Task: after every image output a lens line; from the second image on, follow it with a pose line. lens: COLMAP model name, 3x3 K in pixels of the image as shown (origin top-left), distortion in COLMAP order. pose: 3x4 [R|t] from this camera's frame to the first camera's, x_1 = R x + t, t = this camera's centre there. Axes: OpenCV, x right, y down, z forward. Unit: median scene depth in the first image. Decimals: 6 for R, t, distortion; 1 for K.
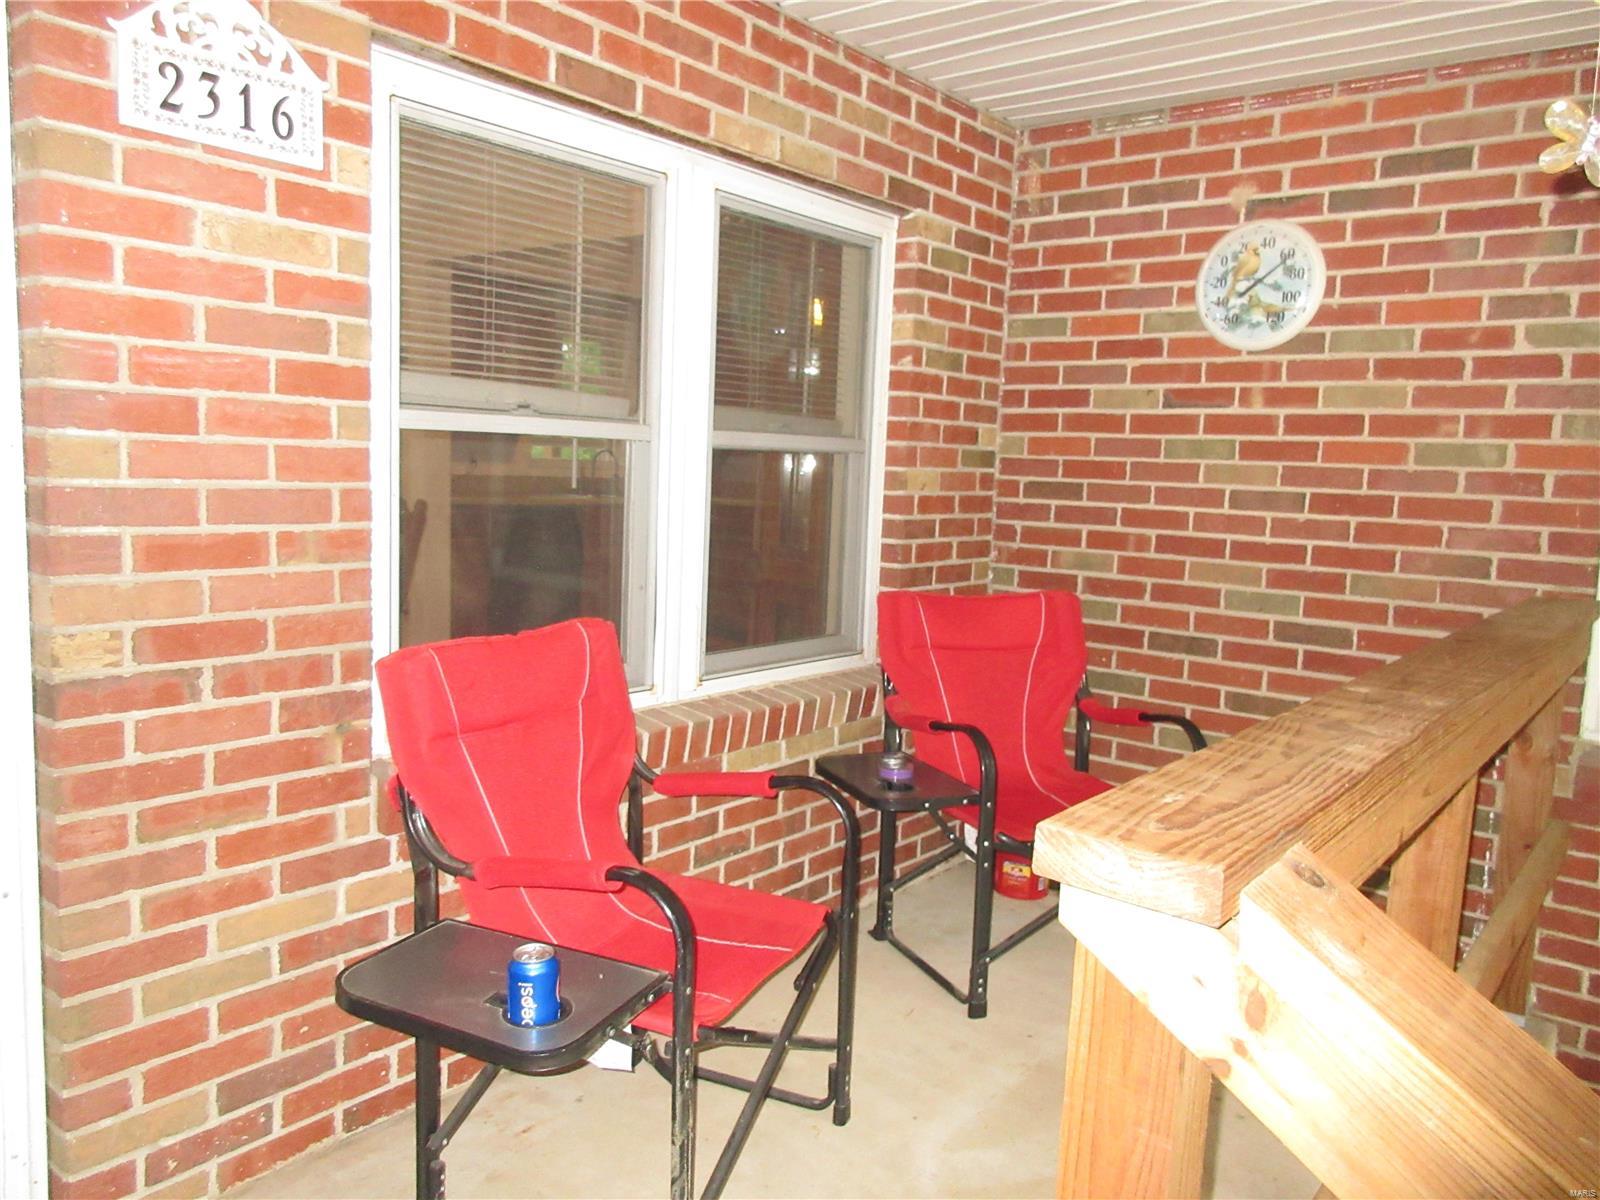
lens RADIAL K [[1215.3, 0, 810.0], [0, 1215.3, 598.0], [0, 0, 1]] dist [0.025591, -0.005311]
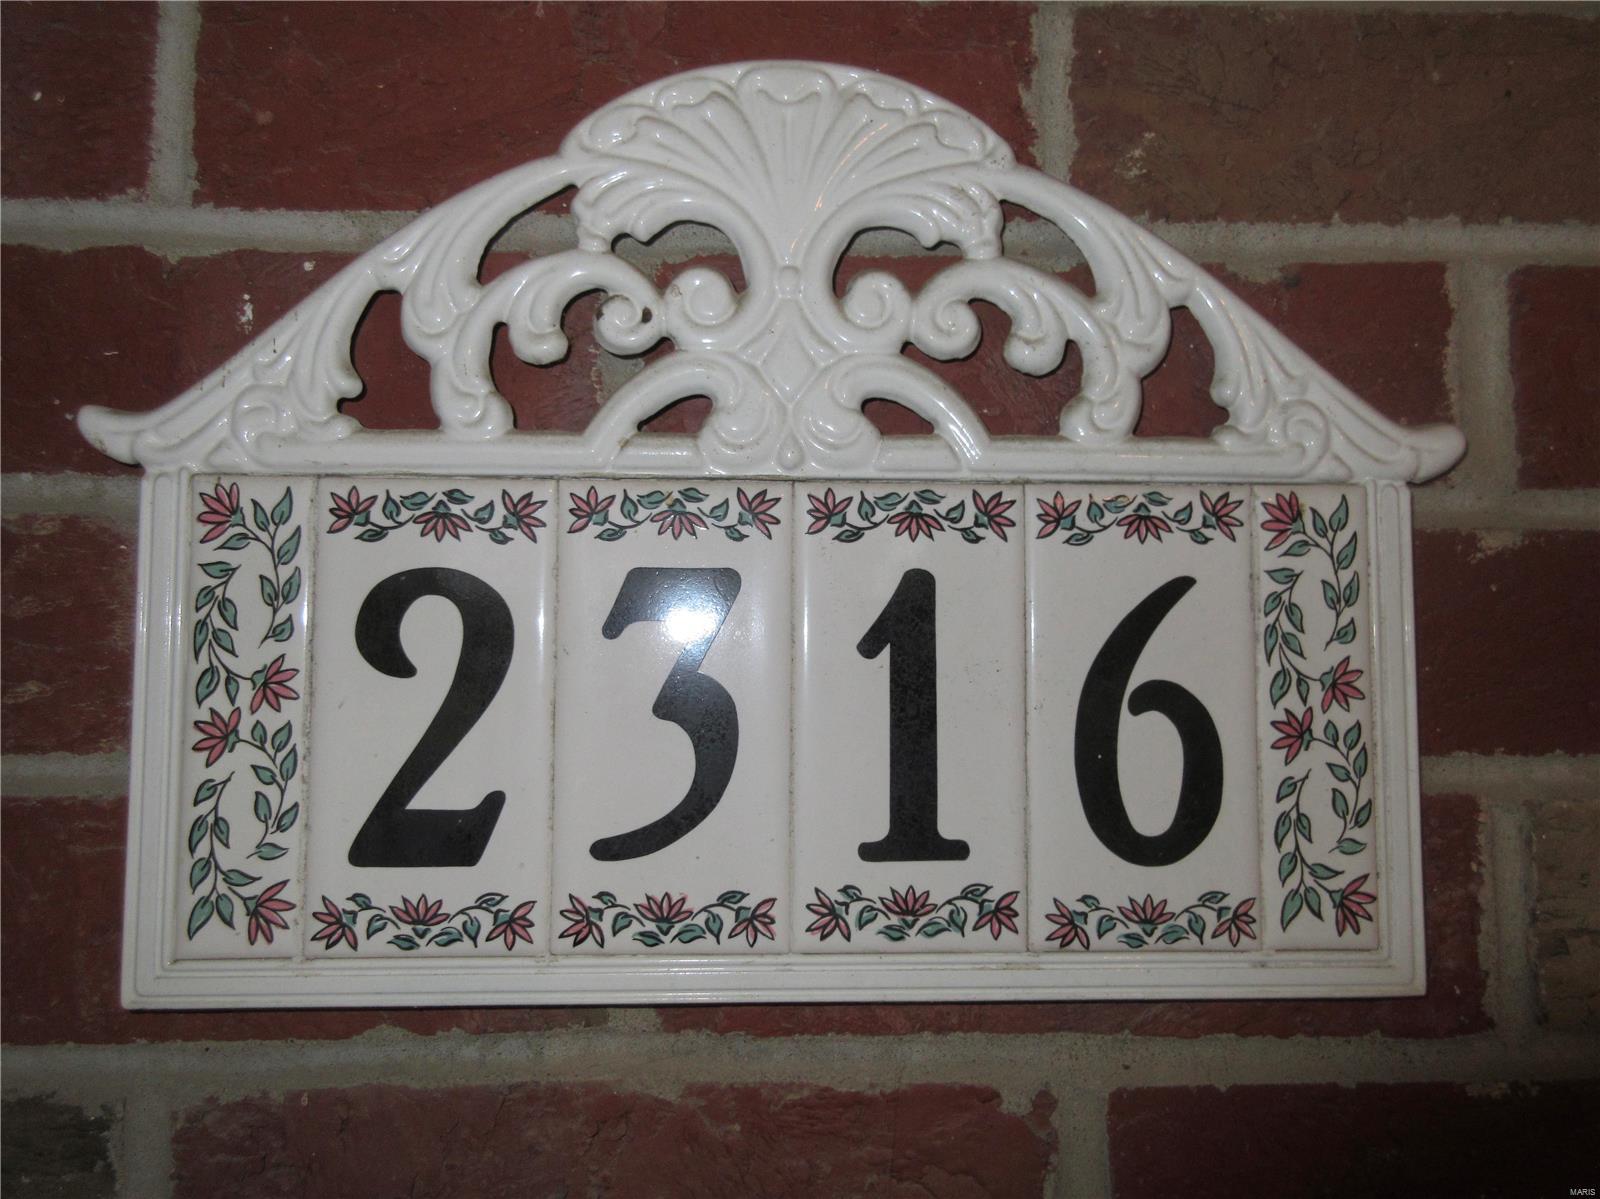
lens RADIAL K [[1215.3, 0, 810.0], [0, 1215.3, 597.5], [0, 0, 1]] dist [0.025591, -0.005311]
pose [[0.658391, -0.095179, -0.746634, -0.349508], [-0.061160, 0.981927, -0.179106, -0.384550], [0.750187, 0.163586, 0.640671, 0.884295]]
